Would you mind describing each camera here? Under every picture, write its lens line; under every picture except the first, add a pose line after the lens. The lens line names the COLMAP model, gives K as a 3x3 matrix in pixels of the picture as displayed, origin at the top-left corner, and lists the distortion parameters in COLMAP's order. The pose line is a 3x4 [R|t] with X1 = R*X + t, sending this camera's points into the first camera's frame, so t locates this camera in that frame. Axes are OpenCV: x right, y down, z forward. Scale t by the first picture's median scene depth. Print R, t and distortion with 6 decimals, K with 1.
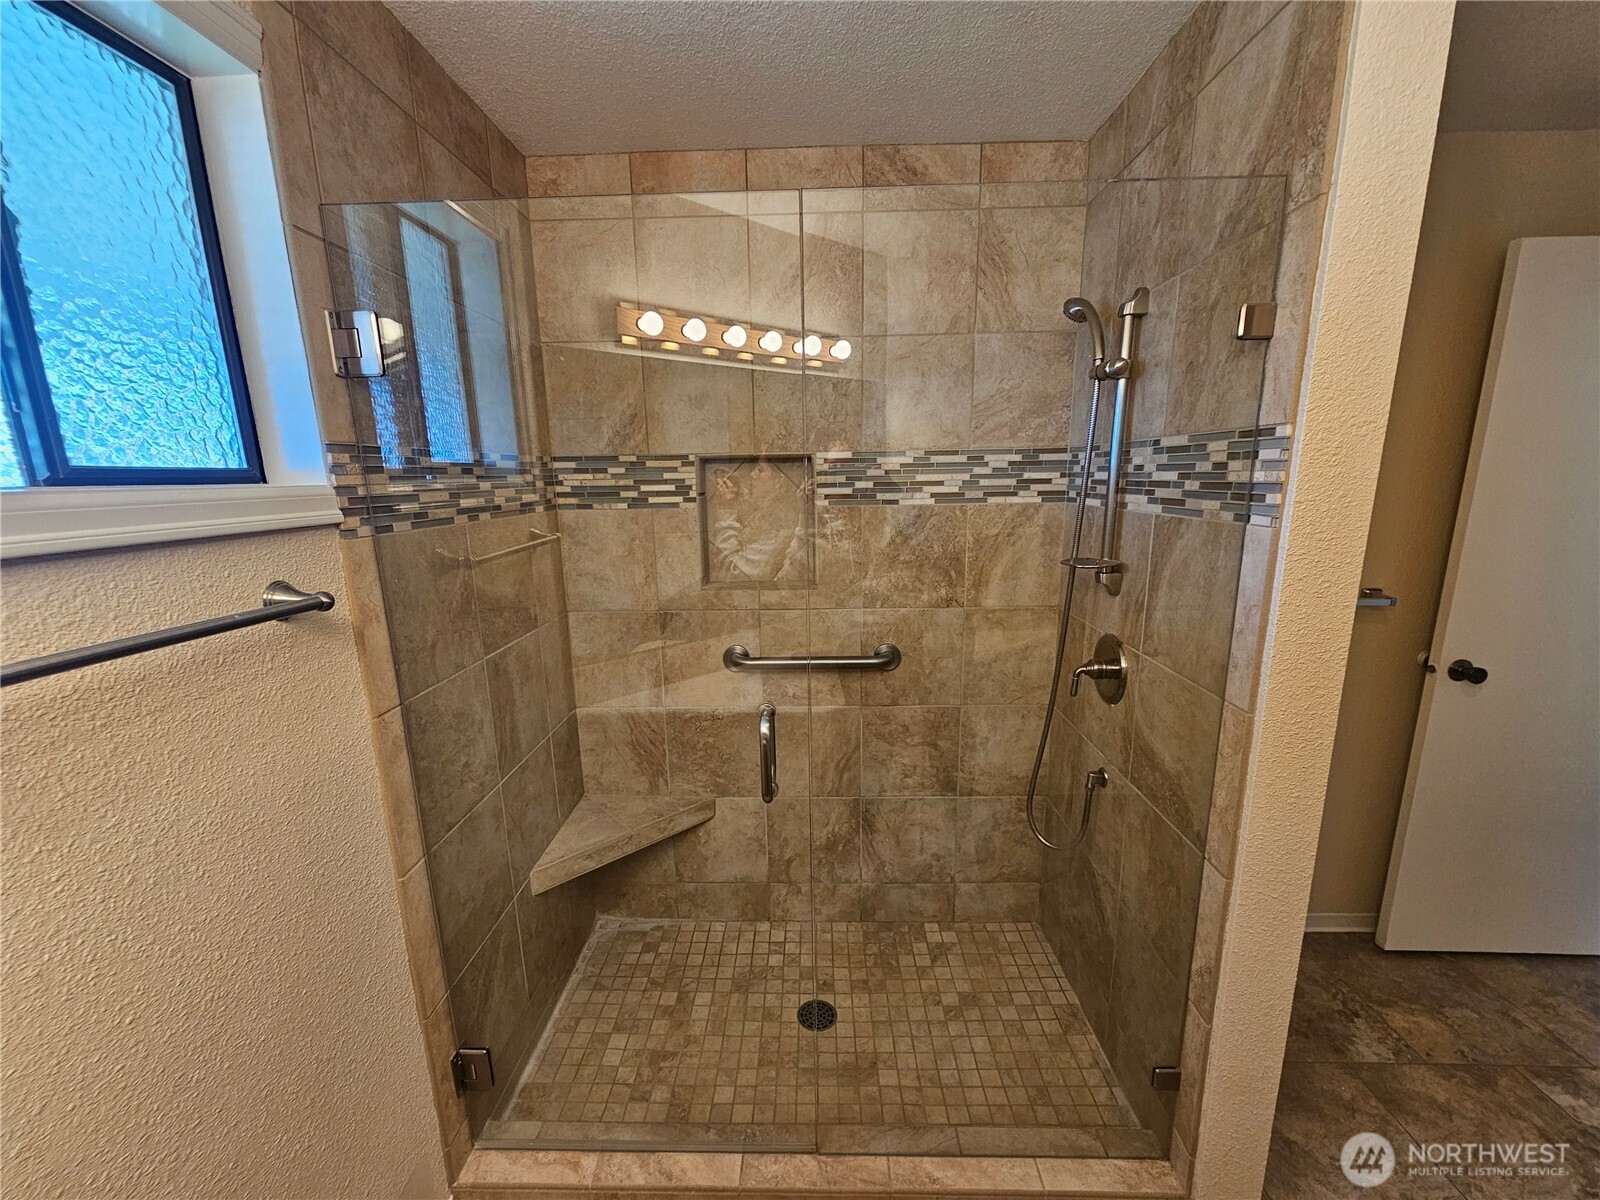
lens RADIAL K [[649.8, 0, 798.5], [0, 649.8, 614.1], [0, 0, 1]] dist [-0.003124, -0.001005]
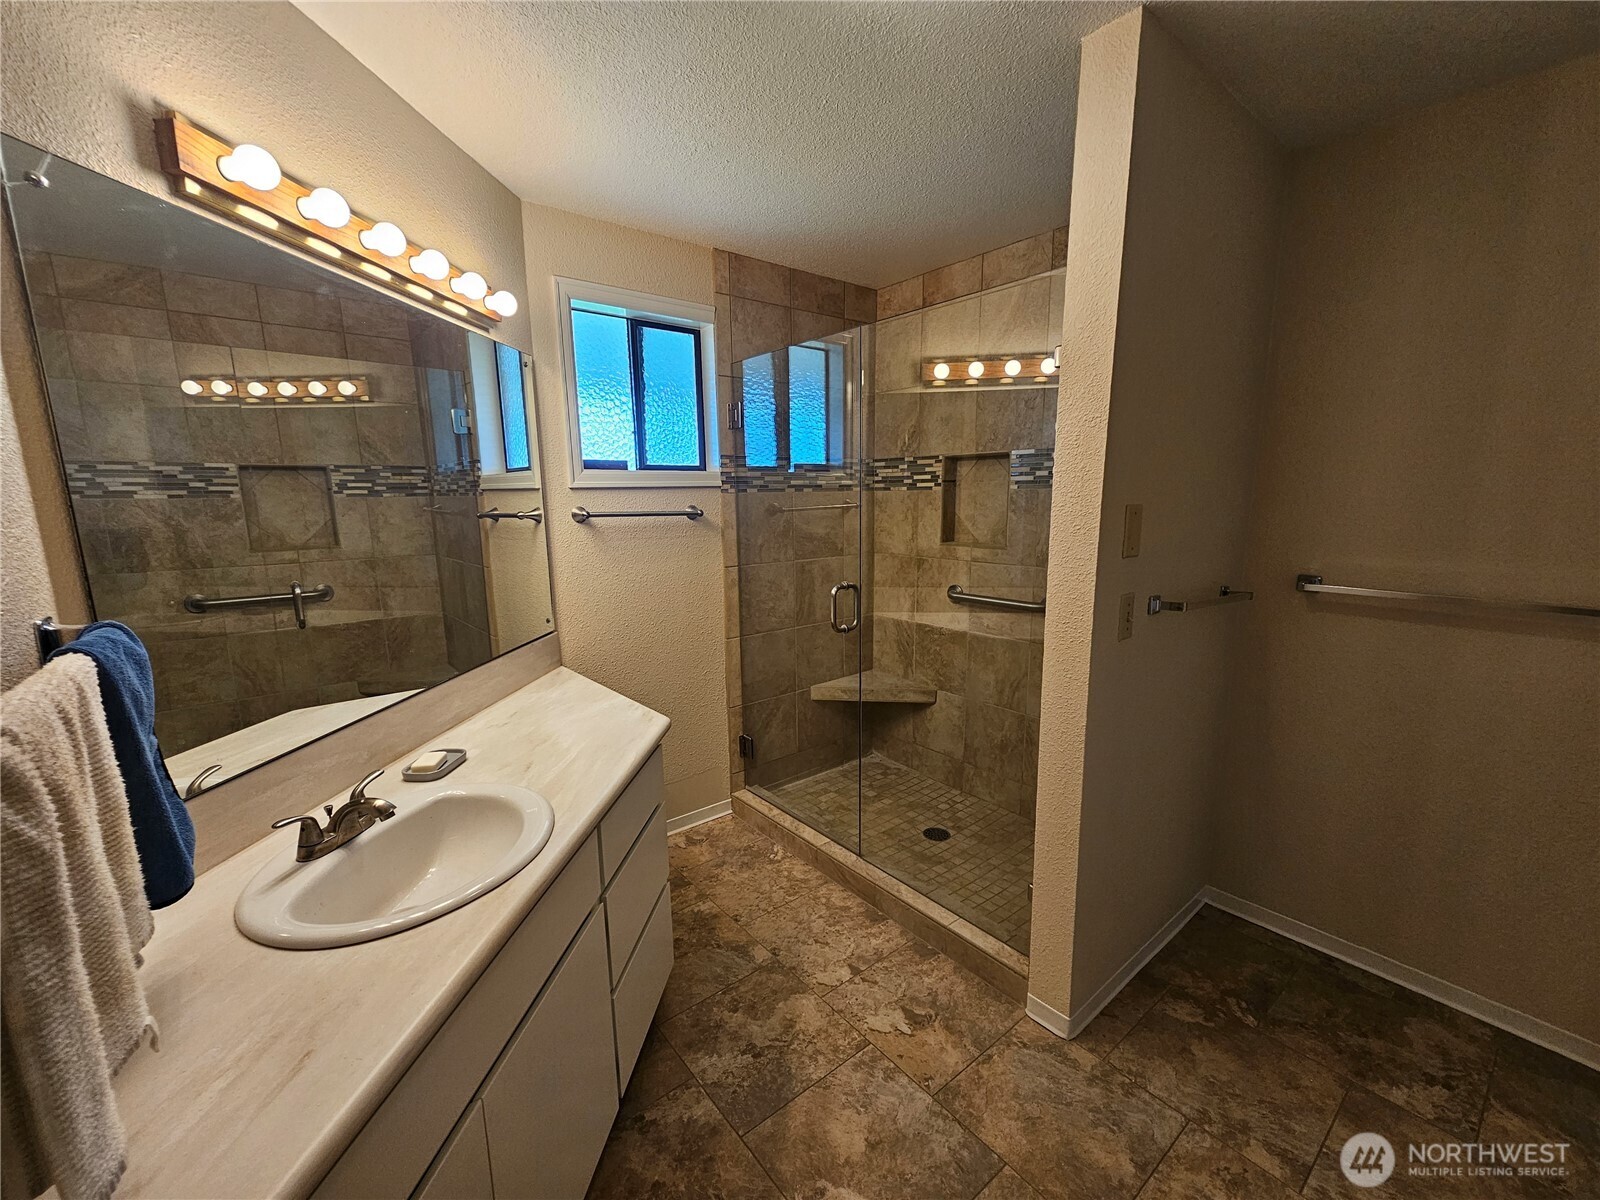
lens RADIAL K [[649.8, 0, 801.8], [0, 649.8, 602.3], [0, 0, 1]] dist [-0.003124, -0.001005]
pose [[0.653698, 0.134547, -0.744699, 0.809715], [-0.155822, 0.986912, 0.041527, 0.084676], [0.740539, 0.088894, 0.666108, -0.234240]]
